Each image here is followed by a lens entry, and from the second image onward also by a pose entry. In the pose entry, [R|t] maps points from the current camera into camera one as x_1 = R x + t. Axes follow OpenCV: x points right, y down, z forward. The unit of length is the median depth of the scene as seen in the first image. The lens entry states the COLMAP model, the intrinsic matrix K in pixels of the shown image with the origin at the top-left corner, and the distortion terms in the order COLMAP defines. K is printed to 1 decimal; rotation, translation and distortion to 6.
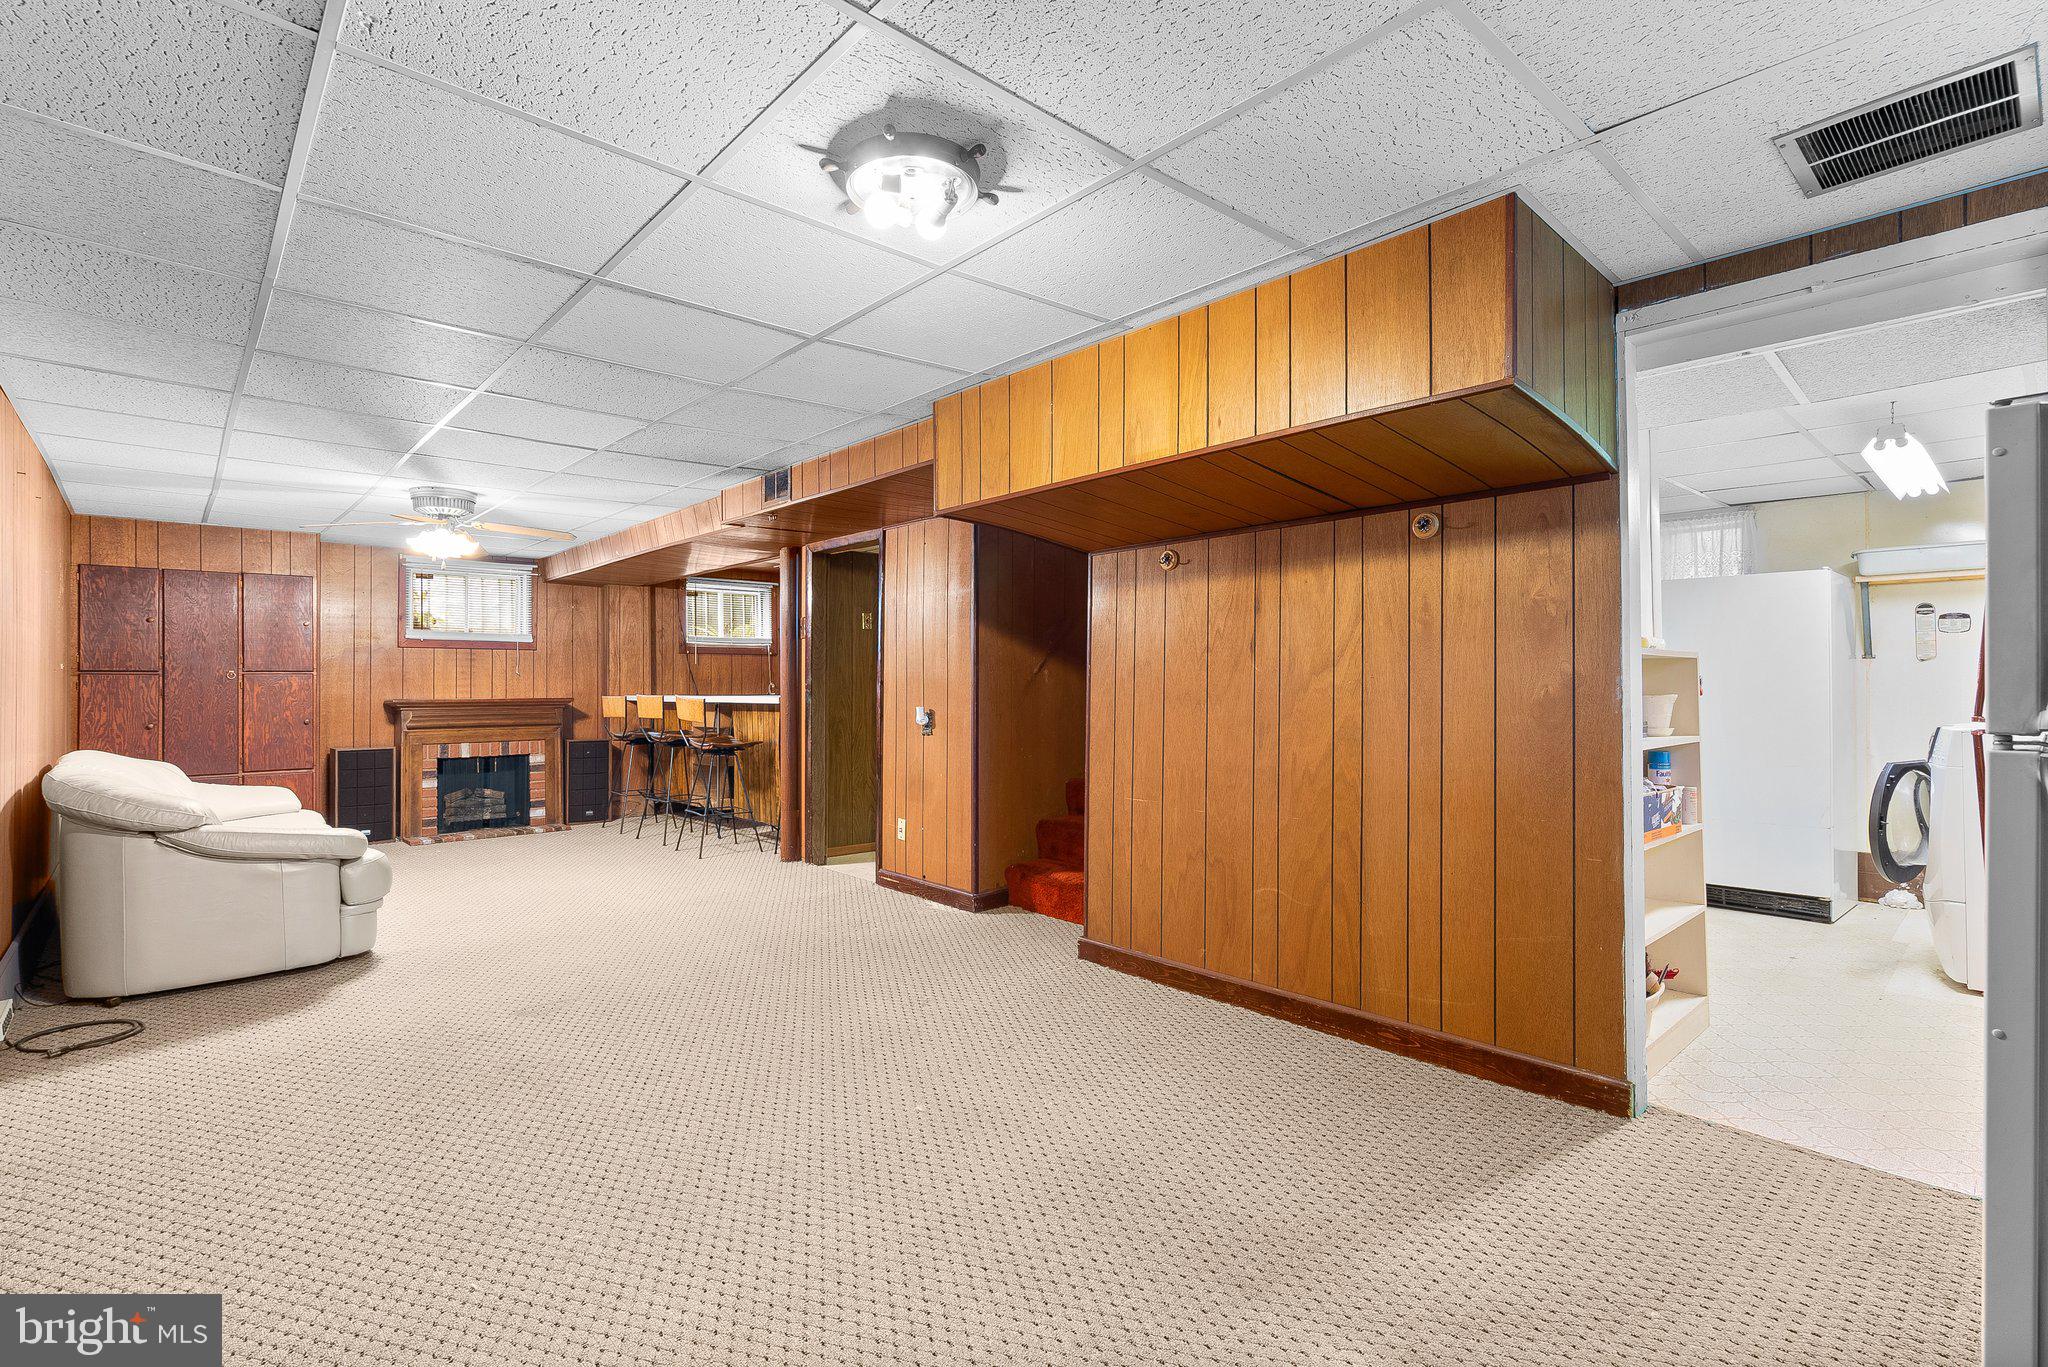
lens RADIAL K [[939.5, 0, 1022.7], [0, 939.5, 680.3], [0, 0, 1]] dist [0.000571, -0.000654]
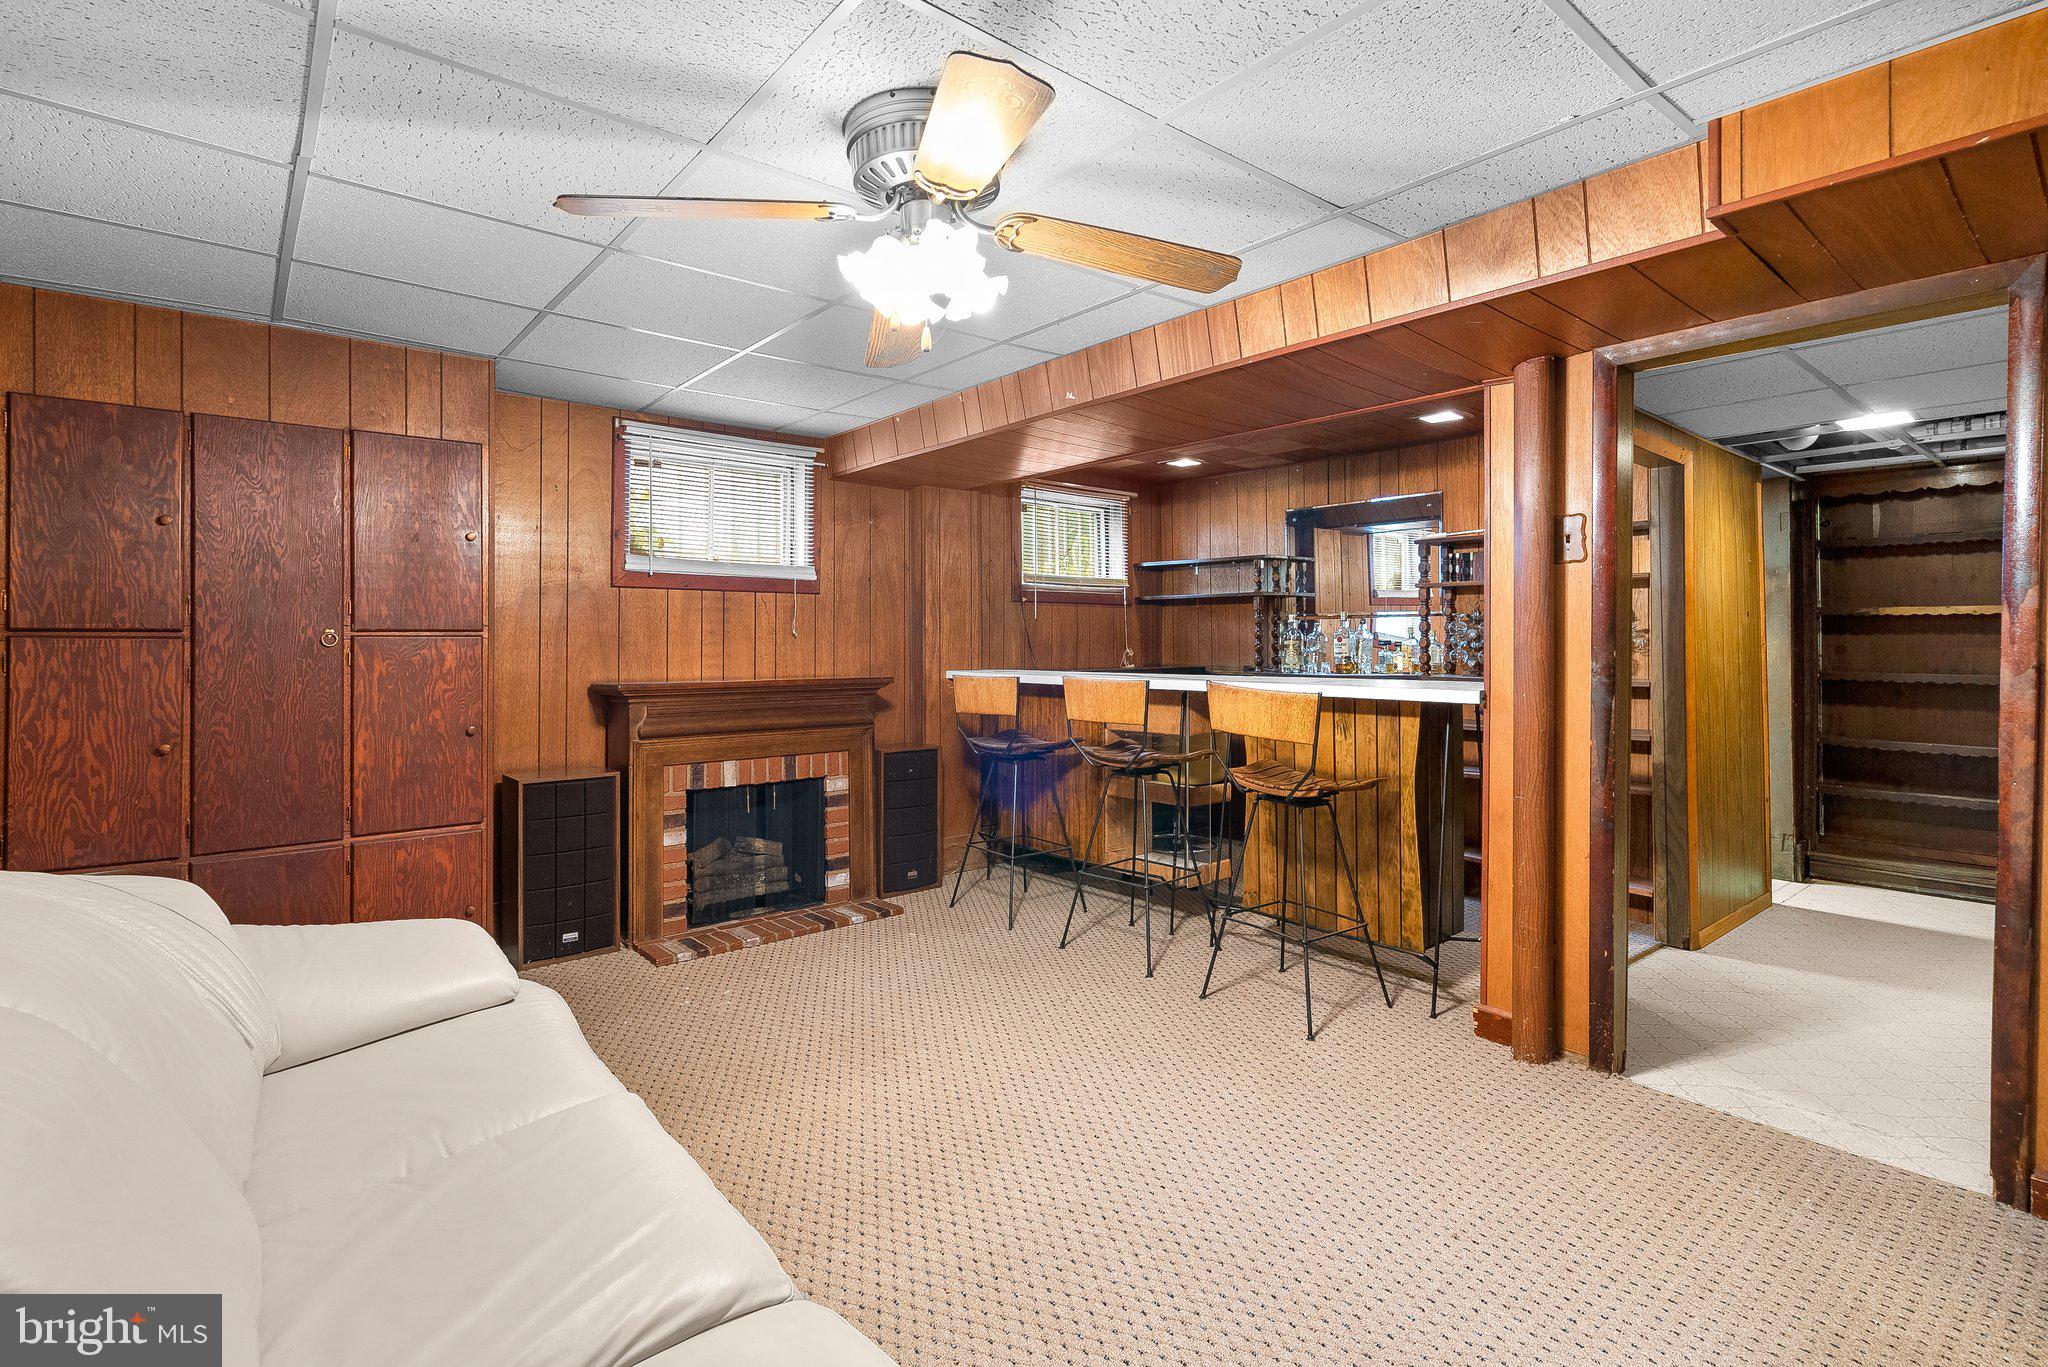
lens RADIAL K [[939.5, 0, 1015.9], [0, 939.5, 640.9], [0, 0, 1]] dist [0.000571, -0.000654]
pose [[0.999316, 0.003079, -0.036851, -0.405105], [-0.002948, 0.999989, 0.003596, -0.006074], [0.036861, -0.003485, 0.999314, 0.454969]]
